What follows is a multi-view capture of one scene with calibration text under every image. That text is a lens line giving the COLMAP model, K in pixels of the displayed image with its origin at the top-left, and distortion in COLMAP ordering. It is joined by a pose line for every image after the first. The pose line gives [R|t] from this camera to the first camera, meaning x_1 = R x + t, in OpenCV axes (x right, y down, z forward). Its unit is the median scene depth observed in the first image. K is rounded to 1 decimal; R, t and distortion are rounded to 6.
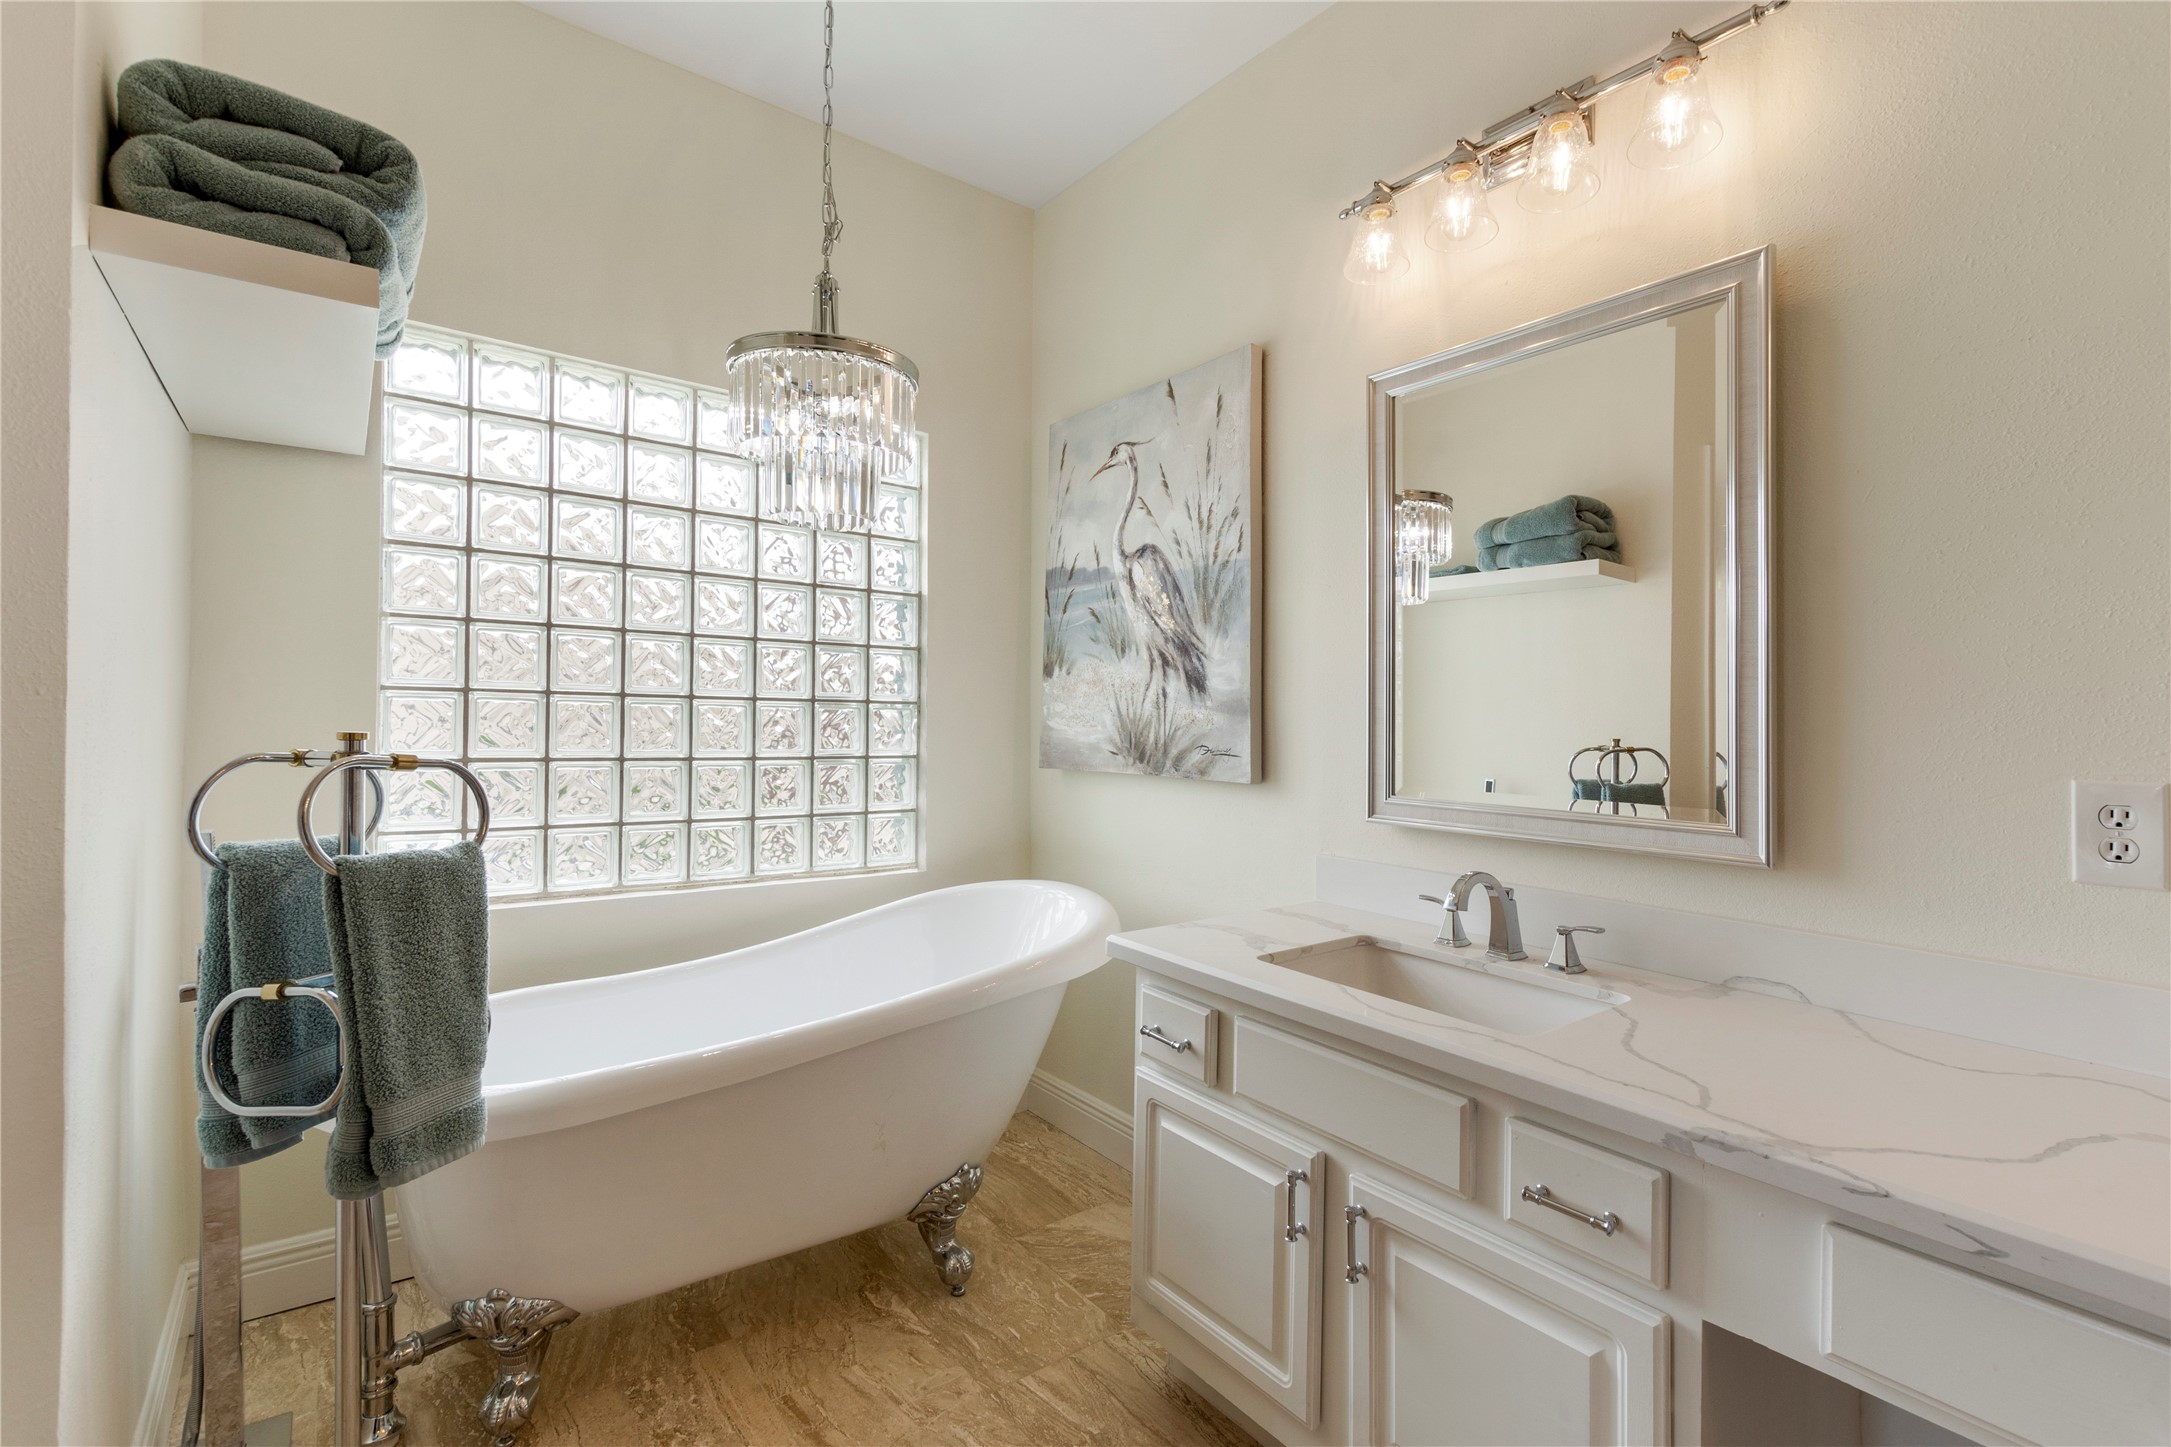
lens RADIAL K [[985.2, 0, 1090.1], [0, 985.2, 731.8], [0, 0, 1]] dist [-0.000628, 0.000077]
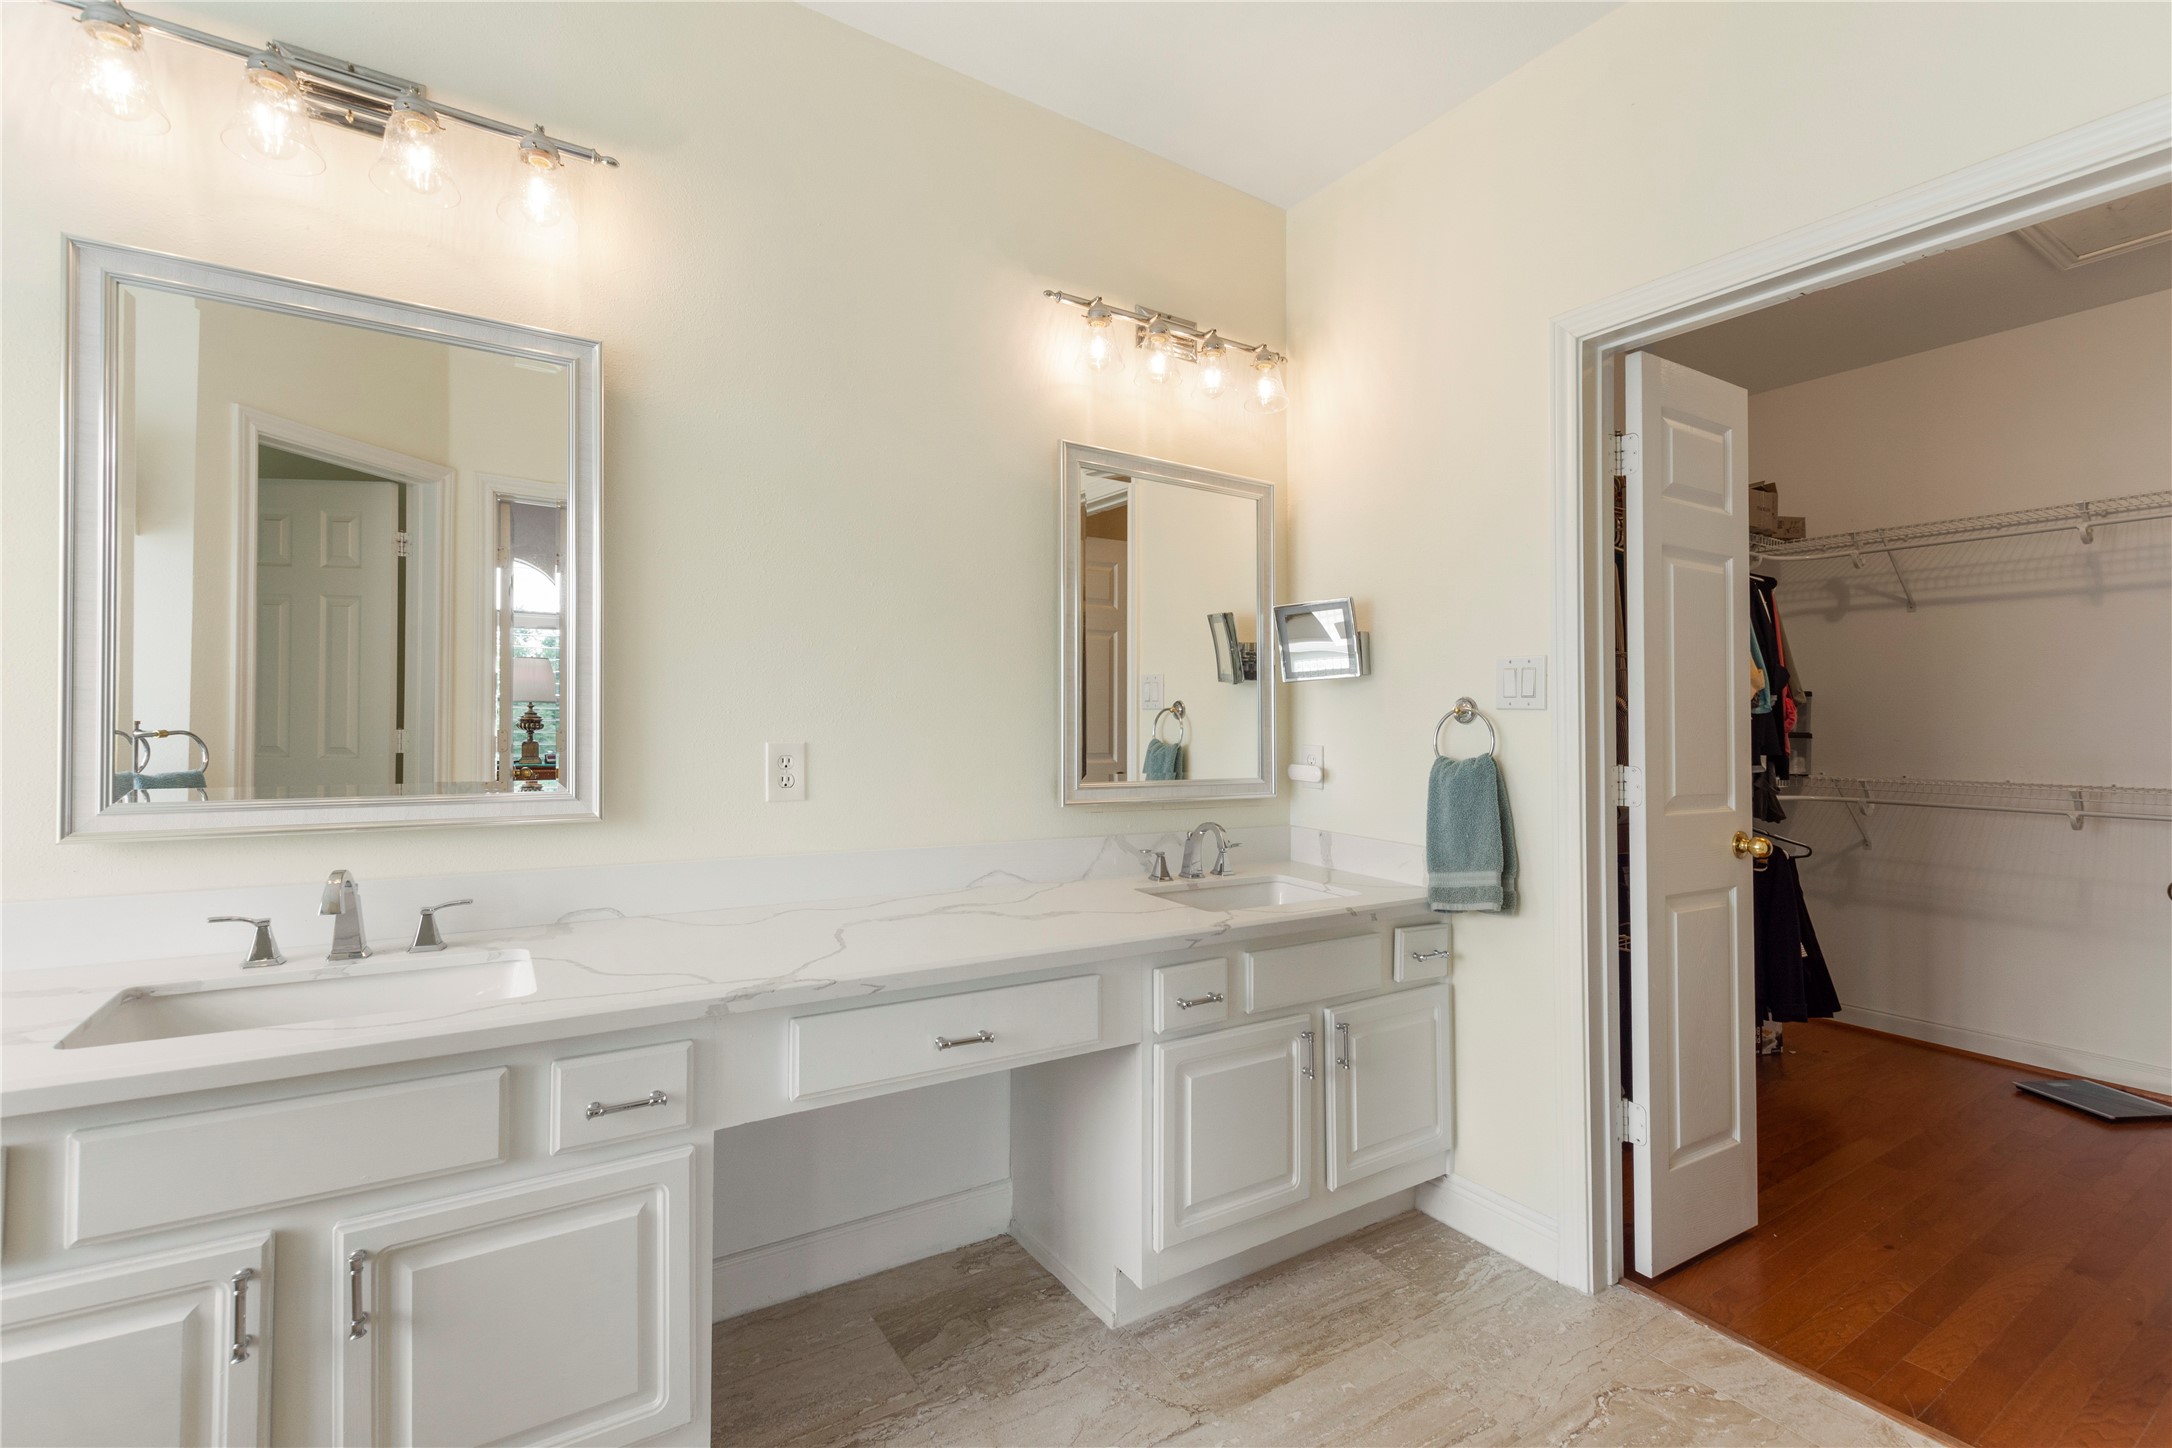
lens RADIAL K [[985.7, 0, 1091.8], [0, 985.7, 705.0], [0, 0, 1]] dist [-0.000628, 0.000077]
pose [[0.058610, -0.003687, 0.998274, -0.664520], [0.002149, 0.999991, 0.003568, -0.019886], [-0.998279, 0.001936, 0.058617, 0.321794]]
